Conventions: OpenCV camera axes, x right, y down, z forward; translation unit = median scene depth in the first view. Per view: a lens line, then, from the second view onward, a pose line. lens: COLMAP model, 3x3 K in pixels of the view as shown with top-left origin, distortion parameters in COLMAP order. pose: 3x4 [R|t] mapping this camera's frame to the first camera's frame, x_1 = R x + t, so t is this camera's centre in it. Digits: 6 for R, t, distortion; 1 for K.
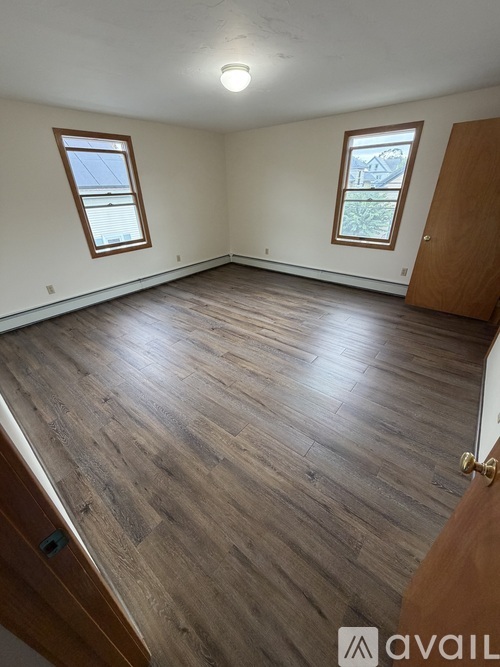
lens RADIAL K [[267.5, 0, 249.4], [0, 267.5, 333.6], [0, 0, 1]] dist [0.000988, -0.000073]
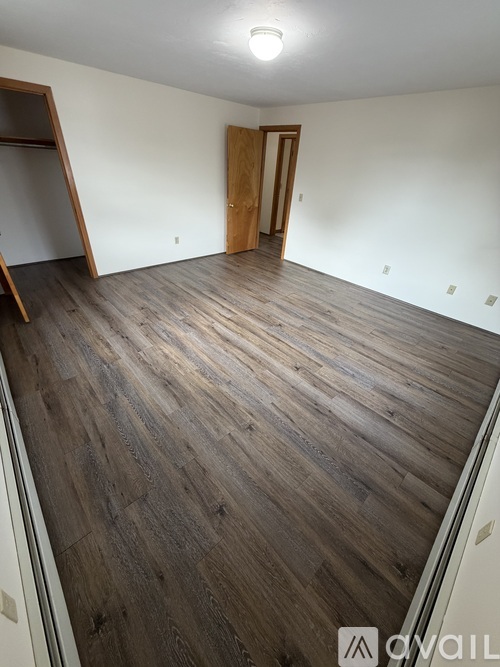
lens RADIAL K [[267.5, 0, 248.7], [0, 267.5, 333.7], [0, 0, 1]] dist [0.000988, -0.000073]
pose [[-0.990279, -0.103674, 0.092731, -0.108637], [0.031942, 0.479358, 0.877038, -0.781839], [-0.135377, 0.871475, -0.471386, 1.384924]]
